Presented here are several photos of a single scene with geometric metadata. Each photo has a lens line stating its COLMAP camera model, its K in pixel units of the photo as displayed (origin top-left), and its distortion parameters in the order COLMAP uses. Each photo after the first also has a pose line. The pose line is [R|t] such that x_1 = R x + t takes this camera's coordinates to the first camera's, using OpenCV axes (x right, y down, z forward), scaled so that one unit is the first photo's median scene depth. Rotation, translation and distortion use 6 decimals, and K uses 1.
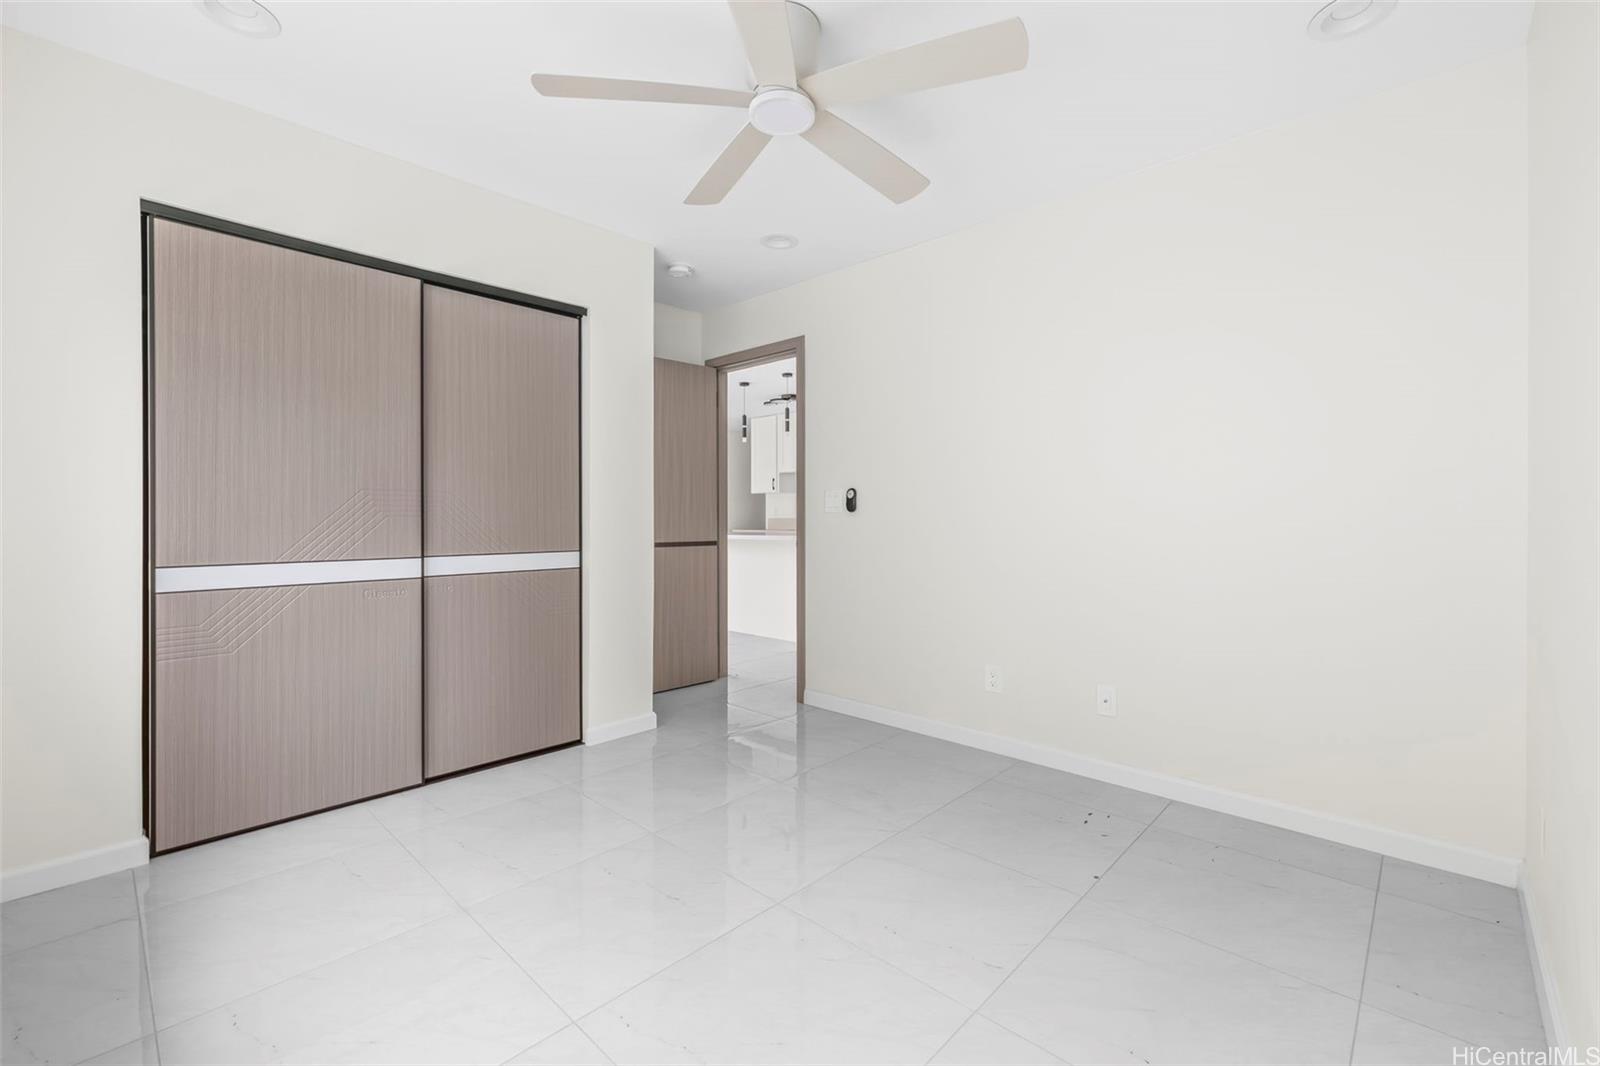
lens RADIAL K [[671.5, 0, 796.3], [0, 671.5, 514.9], [0, 0, 1]] dist [-0.001042, -0.000098]
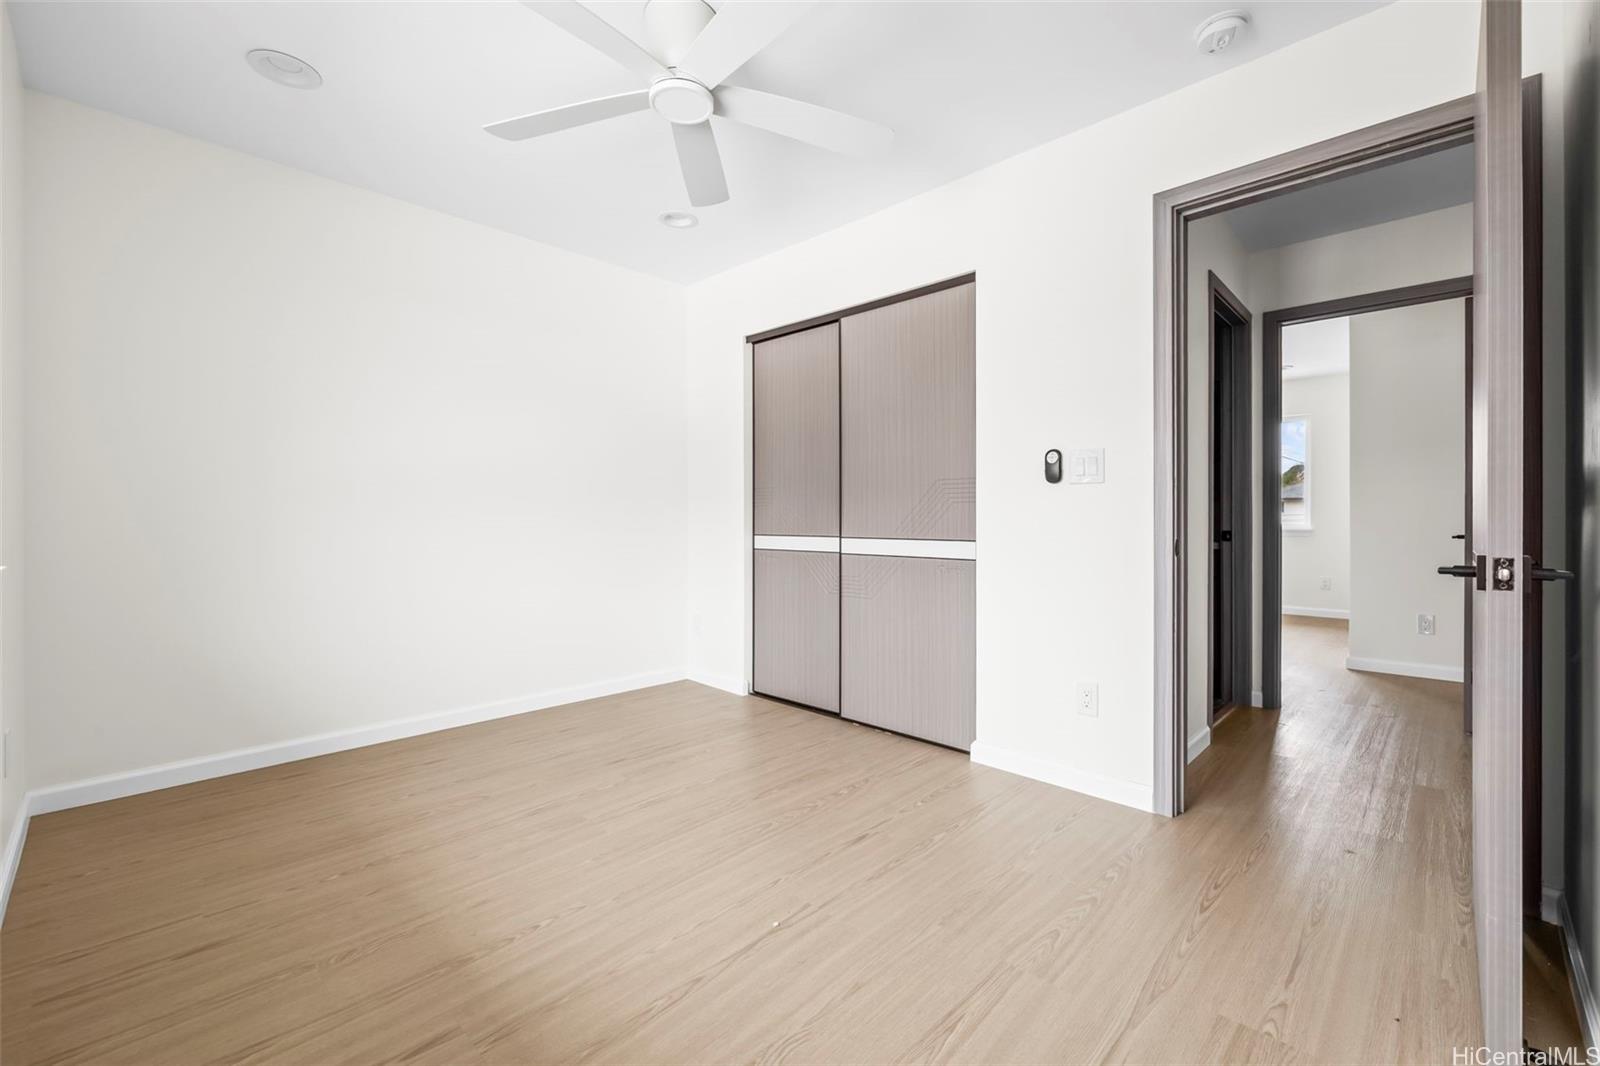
lens RADIAL K [[671.5, 0, 796.3], [0, 671.5, 514.9], [0, 0, 1]] dist [-0.001042, -0.000098]
pose [[-0.015275, 0.003725, -0.999876, 0.692625], [0.000447, 0.999993, 0.003718, 0.016430], [0.999883, -0.000391, -0.015277, 0.930527]]
